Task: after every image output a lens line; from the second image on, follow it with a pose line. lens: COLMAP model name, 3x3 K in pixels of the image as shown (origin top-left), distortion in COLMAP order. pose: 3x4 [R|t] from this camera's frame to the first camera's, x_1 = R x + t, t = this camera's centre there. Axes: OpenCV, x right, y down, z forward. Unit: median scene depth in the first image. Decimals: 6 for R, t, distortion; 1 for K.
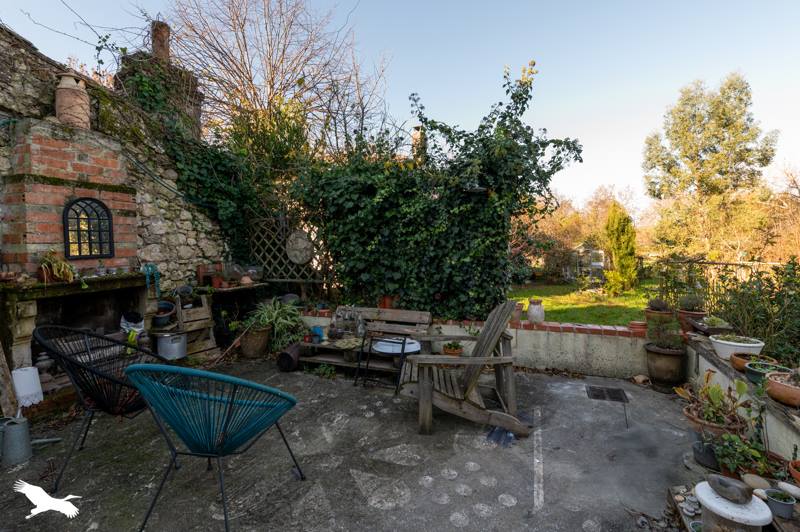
lens RADIAL K [[360.5, 0, 401.4], [0, 360.5, 244.7], [0, 0, 1]] dist [-0.001247, -0.000432]
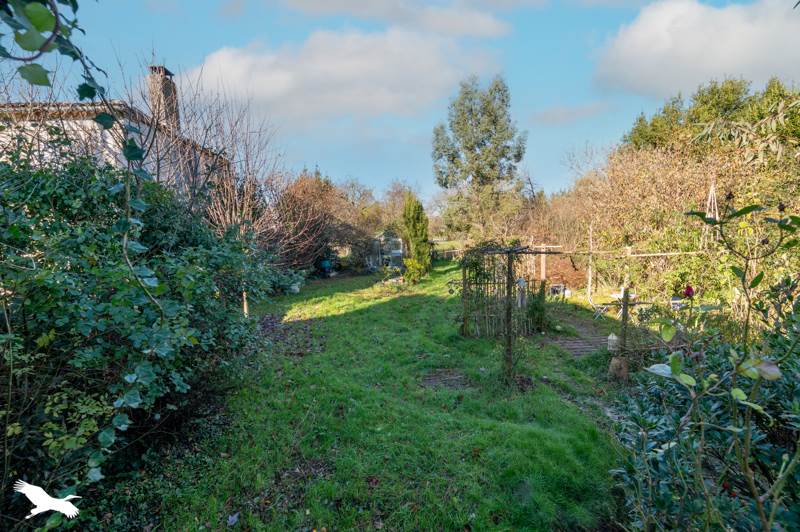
lens RADIAL K [[360.5, 0, 401.4], [0, 360.5, 244.7], [0, 0, 1]] dist [-0.001247, -0.000432]
pose [[0.869554, -0.048964, 0.491404, 0.072622], [0.036769, 0.998730, 0.034450, -0.001213], [-0.492467, -0.011888, 0.870250, 0.140547]]
